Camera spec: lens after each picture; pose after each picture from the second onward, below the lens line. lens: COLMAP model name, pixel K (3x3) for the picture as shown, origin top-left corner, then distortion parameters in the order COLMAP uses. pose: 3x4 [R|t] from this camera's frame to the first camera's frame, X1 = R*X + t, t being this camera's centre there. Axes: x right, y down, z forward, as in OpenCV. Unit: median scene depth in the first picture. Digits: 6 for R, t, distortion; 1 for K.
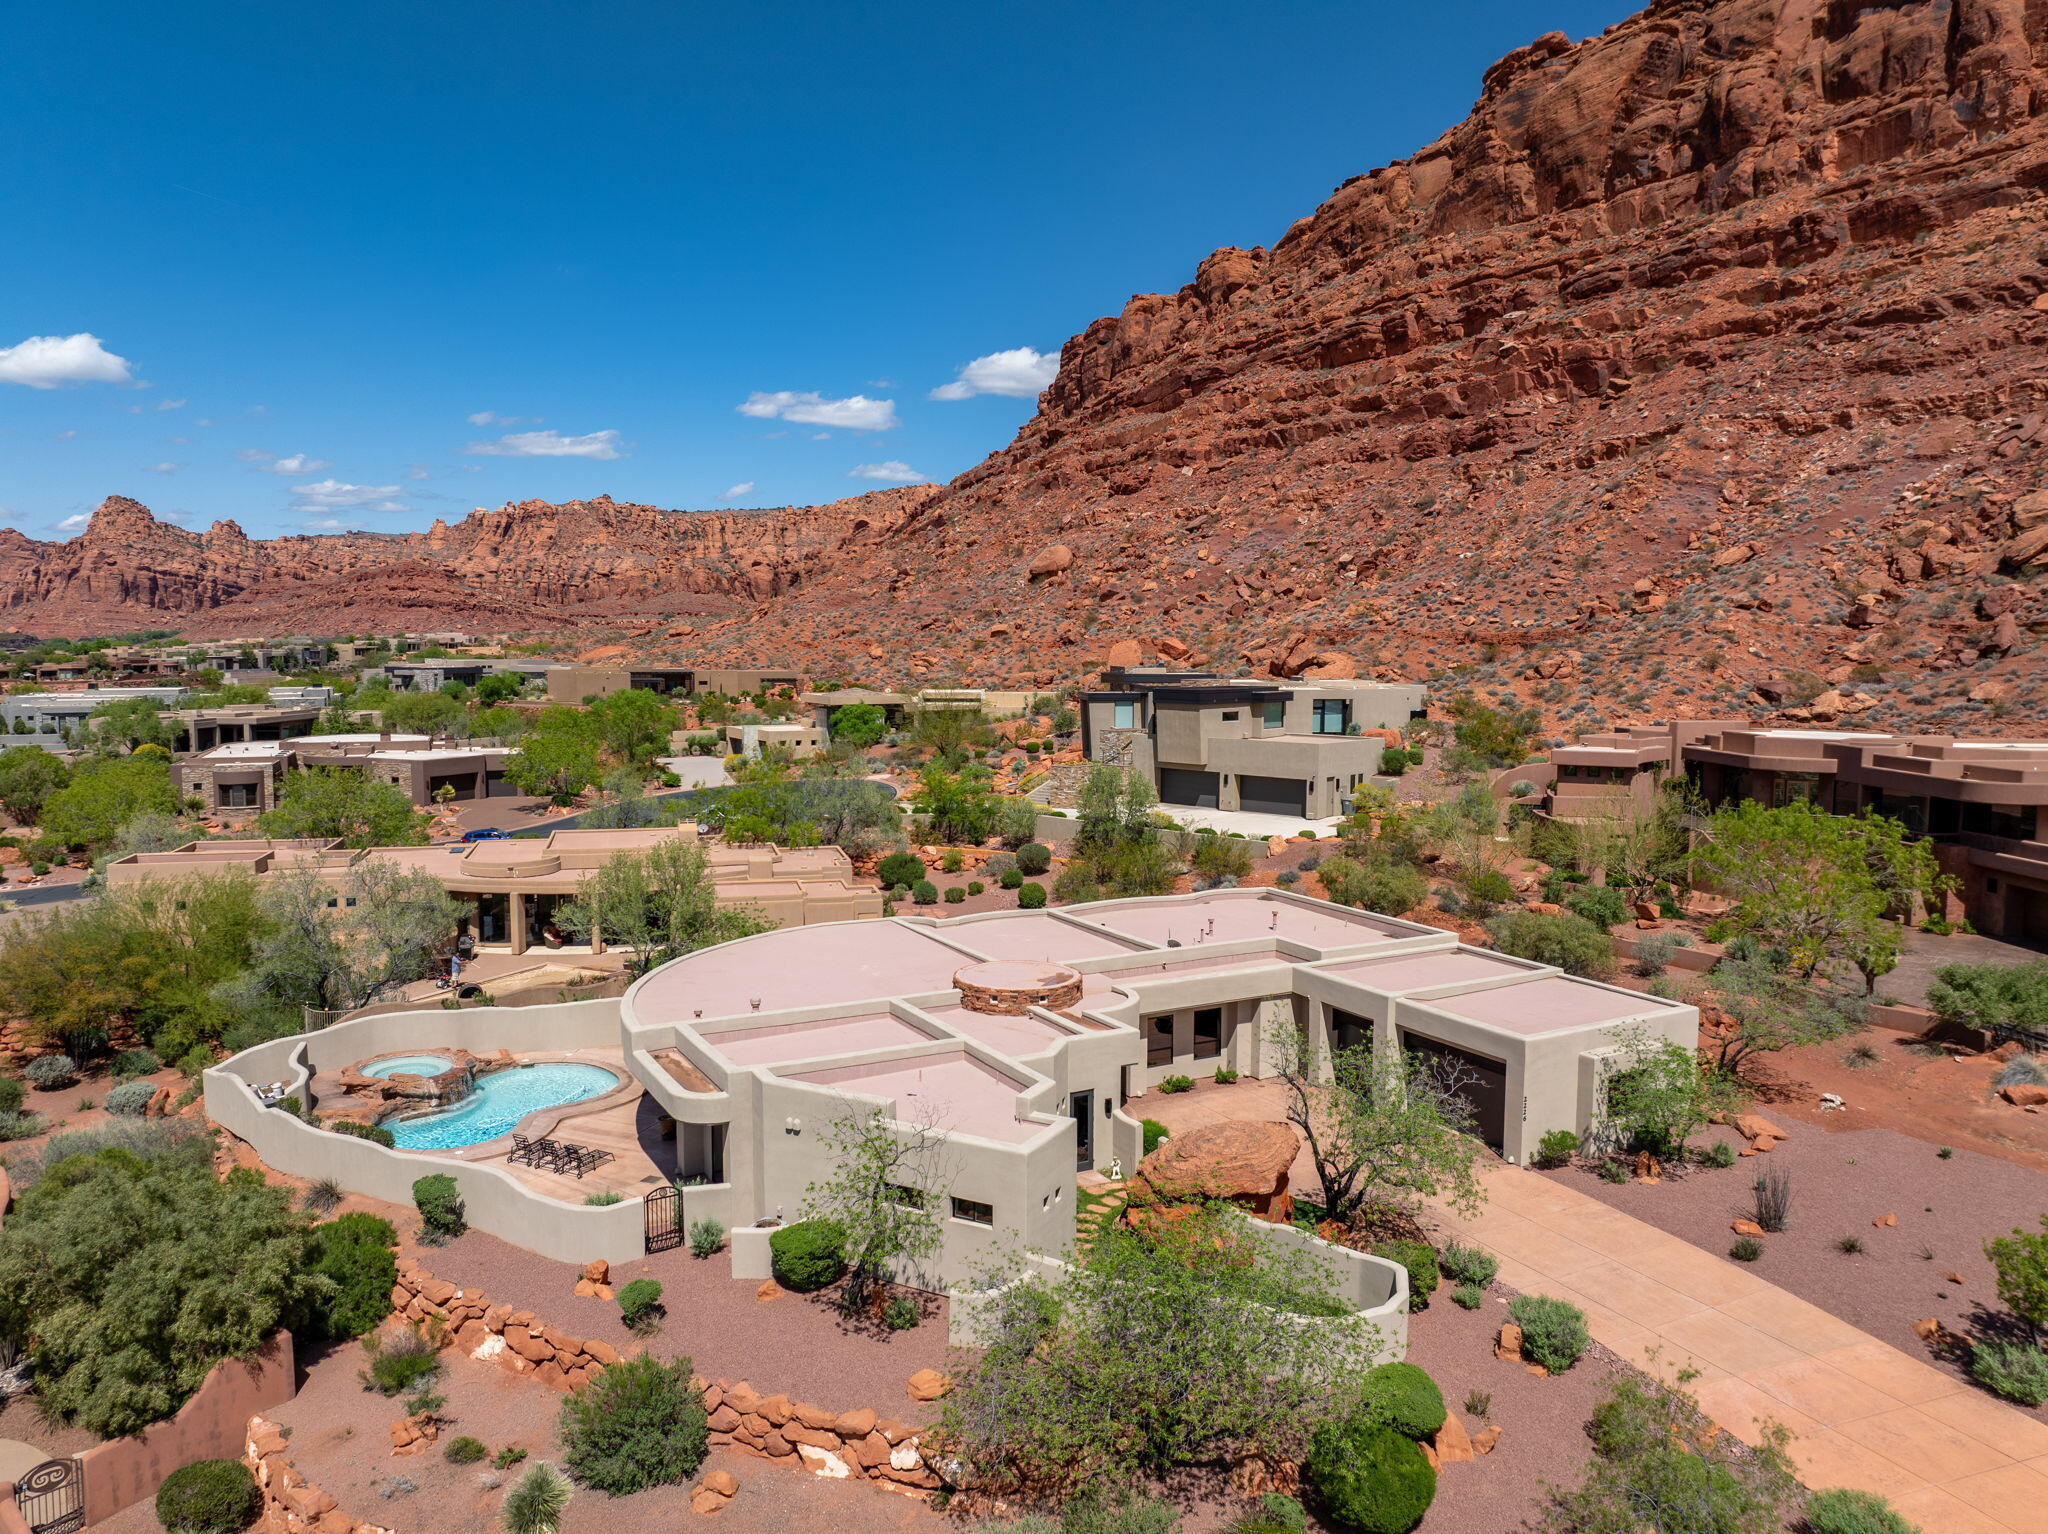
lens RADIAL K [[1445.8, 0, 1029.1], [0, 1445.8, 763.7], [0, 0, 1]] dist [-0.051148, 0.018257]
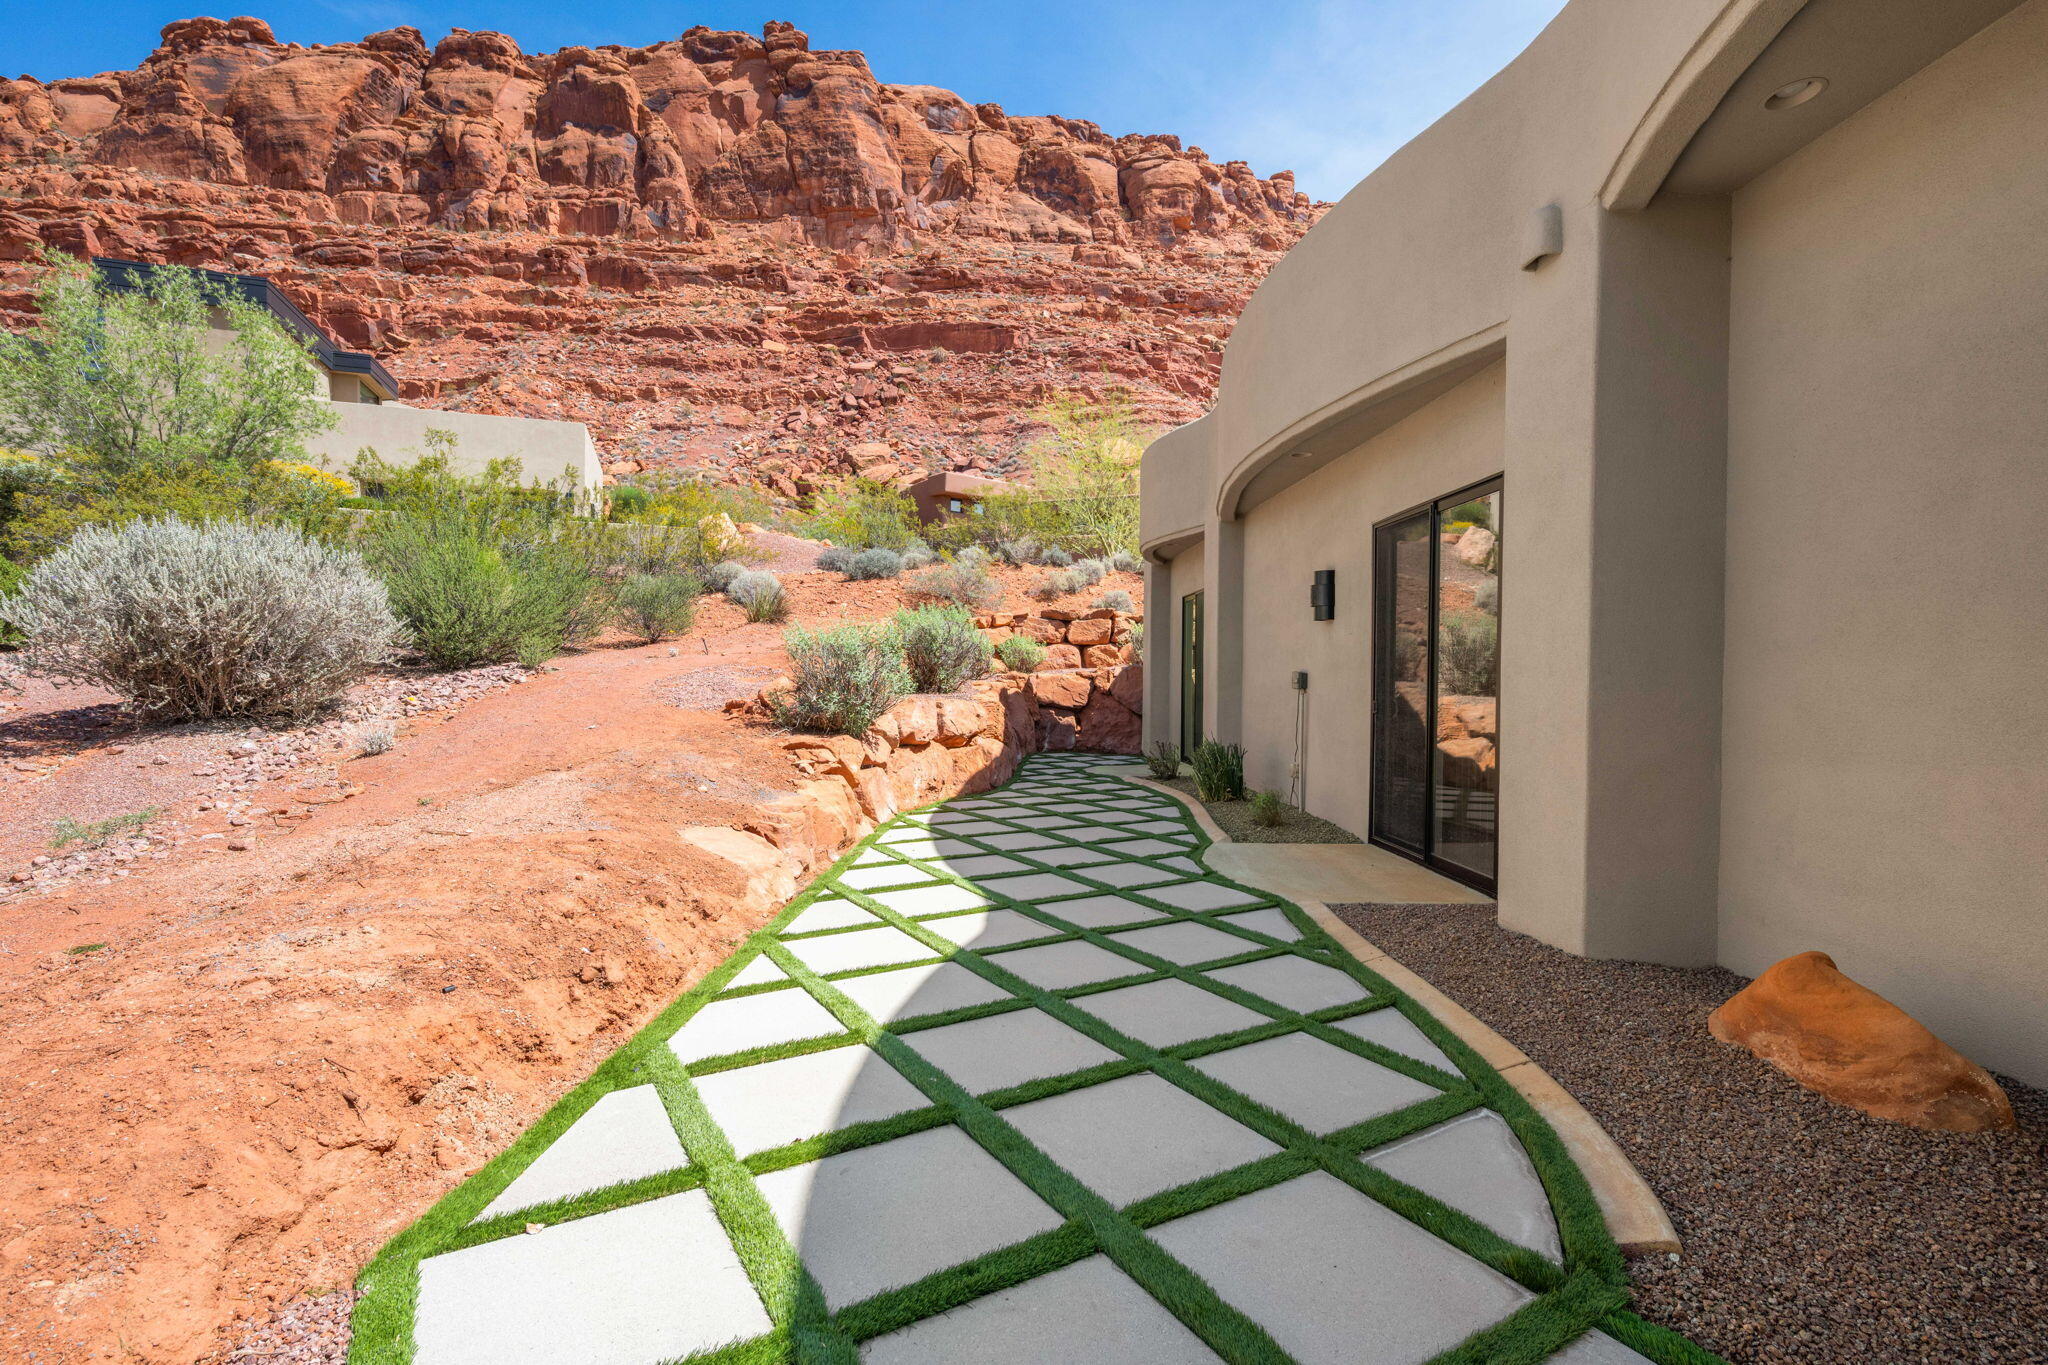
lens RADIAL K [[952.0, 0, 1023.4], [0, 952.0, 691.6], [0, 0, 1]] dist [-0.002005, 0.000438]
pose [[0.439264, -0.010905, 0.898292, -0.016444], [0.072209, 0.997120, -0.023205, 0.035793], [-0.895451, 0.075058, 0.438786, 0.231408]]
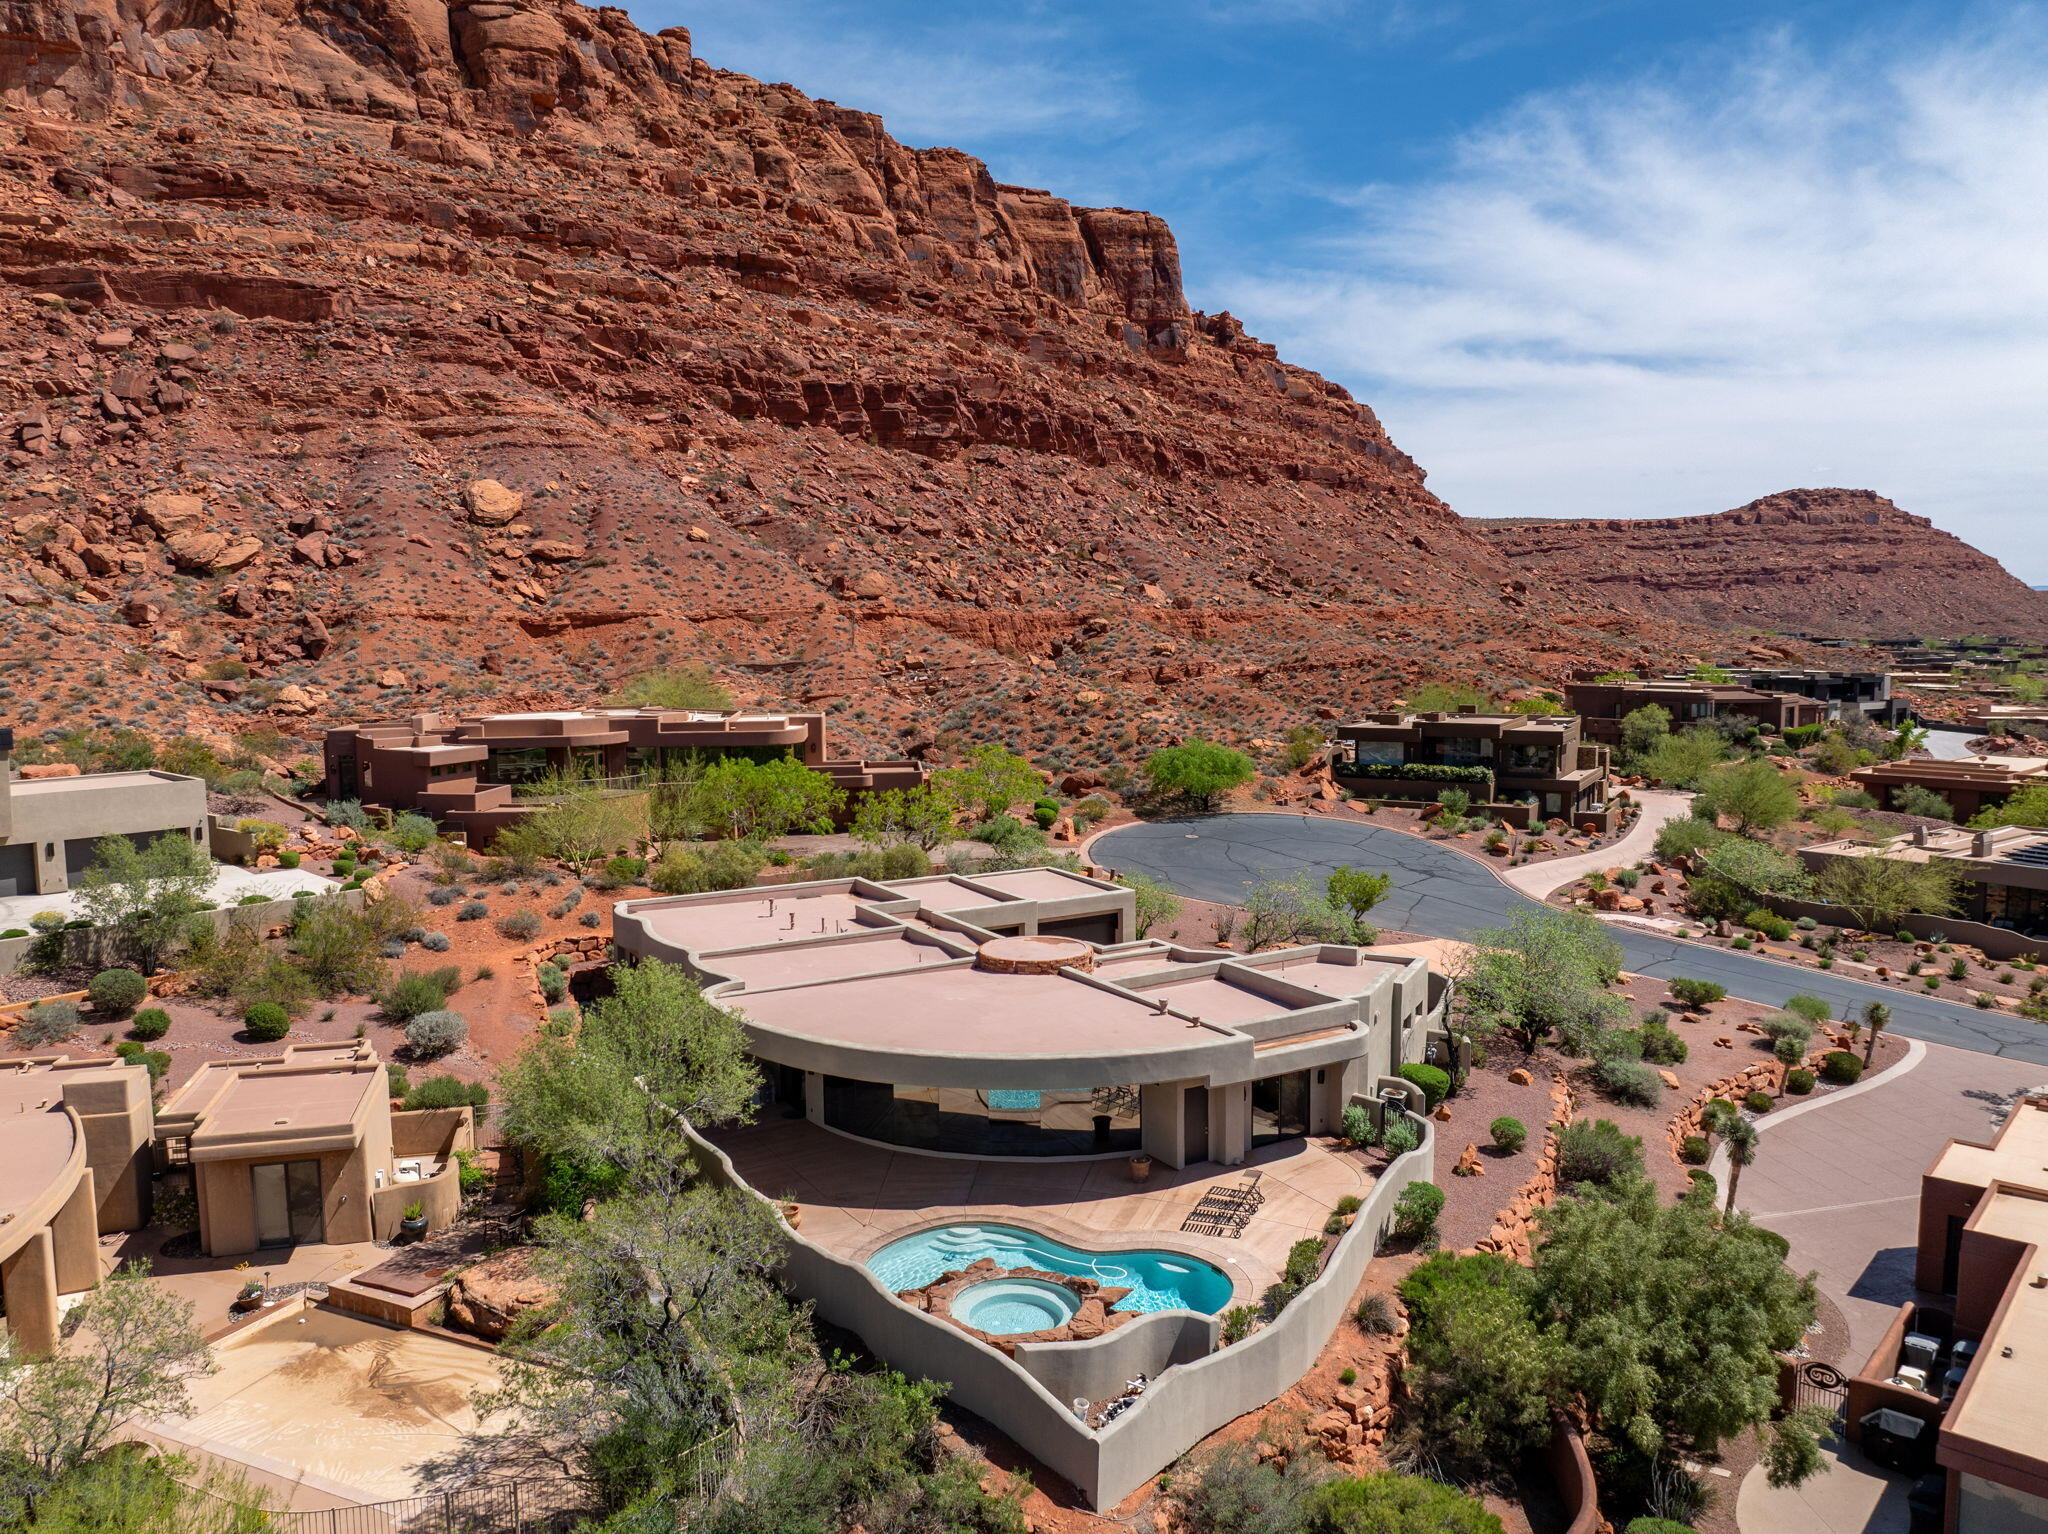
lens RADIAL K [[1482.5, 0, 1022.2], [0, 1482.5, 772.0], [0, 0, 1]] dist [-0.066122, 0.042521]
pose [[-0.019890, -0.103572, 0.994423, -0.202056], [0.095891, 0.989837, 0.105012, -0.018775], [-0.995193, 0.097445, -0.009756, 0.182155]]
